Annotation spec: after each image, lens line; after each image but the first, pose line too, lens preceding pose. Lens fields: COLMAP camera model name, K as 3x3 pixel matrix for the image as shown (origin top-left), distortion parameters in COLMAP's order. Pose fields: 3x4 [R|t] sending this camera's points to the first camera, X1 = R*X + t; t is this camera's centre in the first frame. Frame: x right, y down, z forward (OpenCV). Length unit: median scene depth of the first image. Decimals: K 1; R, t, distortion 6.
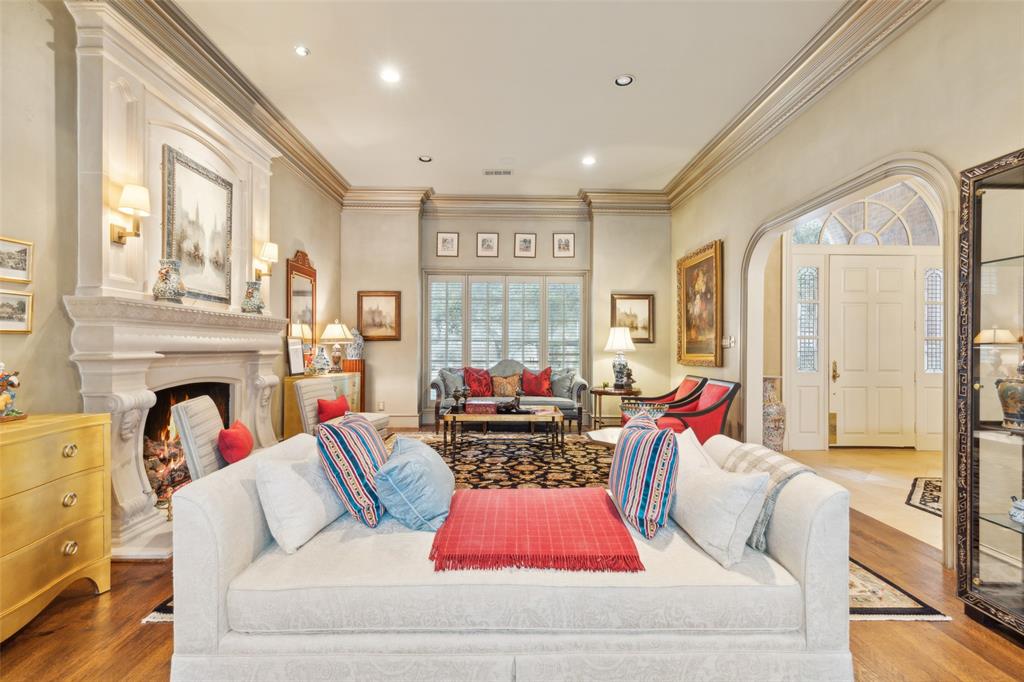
lens RADIAL K [[465.3, 0, 512.3], [0, 465.3, 344.0], [0, 0, 1]] dist [0.002255, 0.000050]
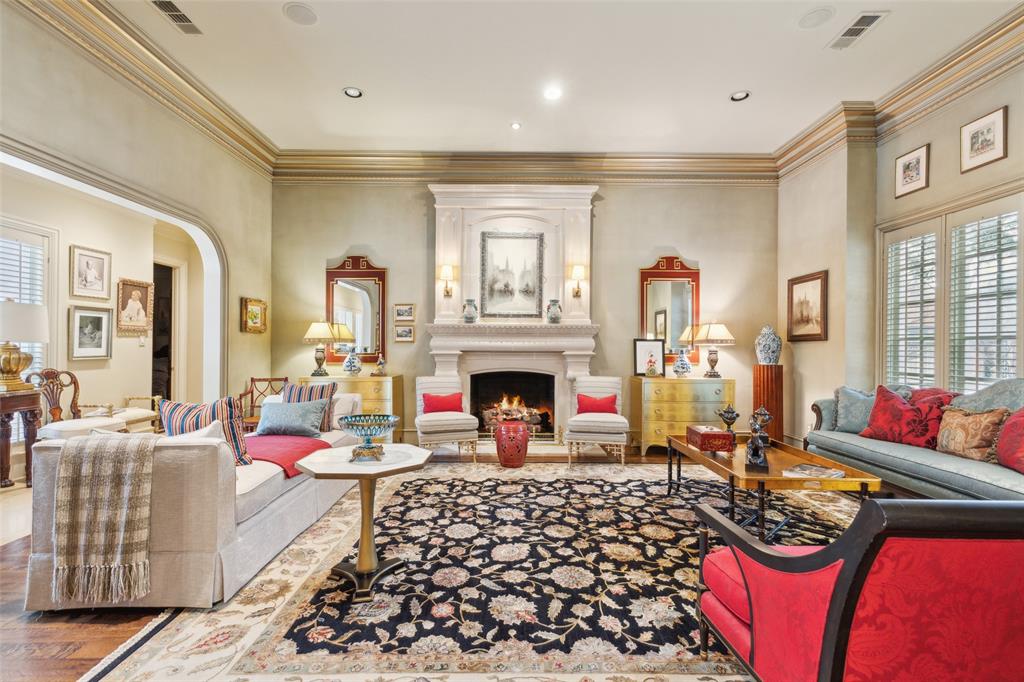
lens RADIAL K [[465.3, 0, 512.3], [0, 465.3, 344.0], [0, 0, 1]] dist [0.002255, 0.000050]
pose [[-0.011145, -0.010233, -0.999886, 0.809793], [0.002691, 0.999944, -0.010264, 0.006776], [0.999934, -0.002805, -0.011117, 0.937107]]
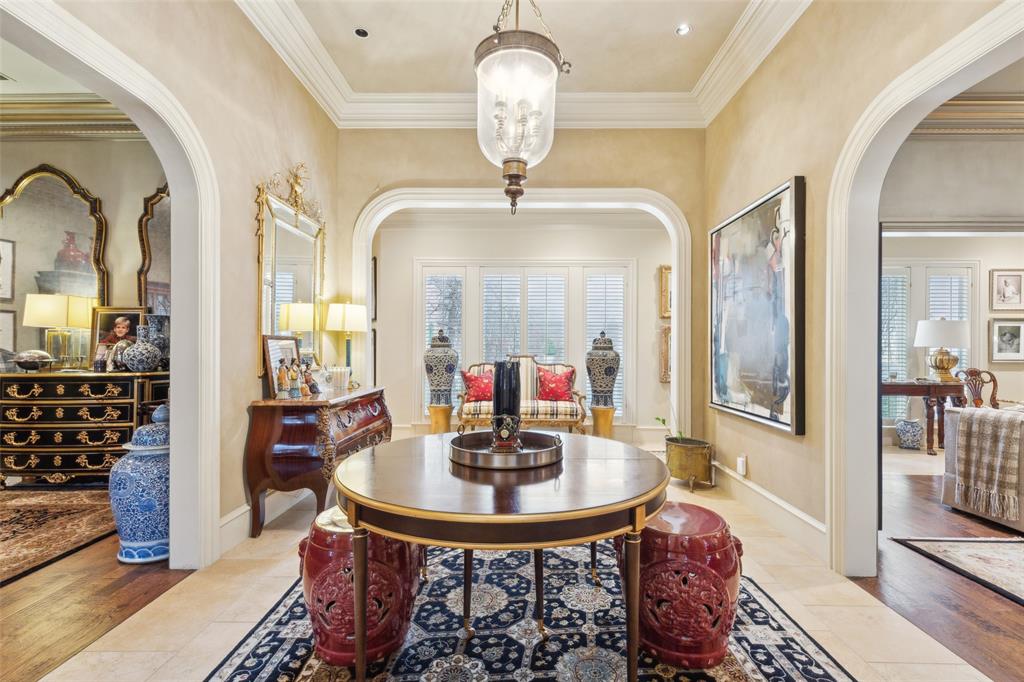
lens RADIAL K [[465.3, 0, 512.3], [0, 465.3, 344.0], [0, 0, 1]] dist [0.002255, 0.000050]
pose [[-0.999387, -0.010046, 0.033532, 1.412307], [-0.010467, 0.999868, -0.012390, 0.010941], [-0.033403, -0.012734, -0.999361, 1.744453]]
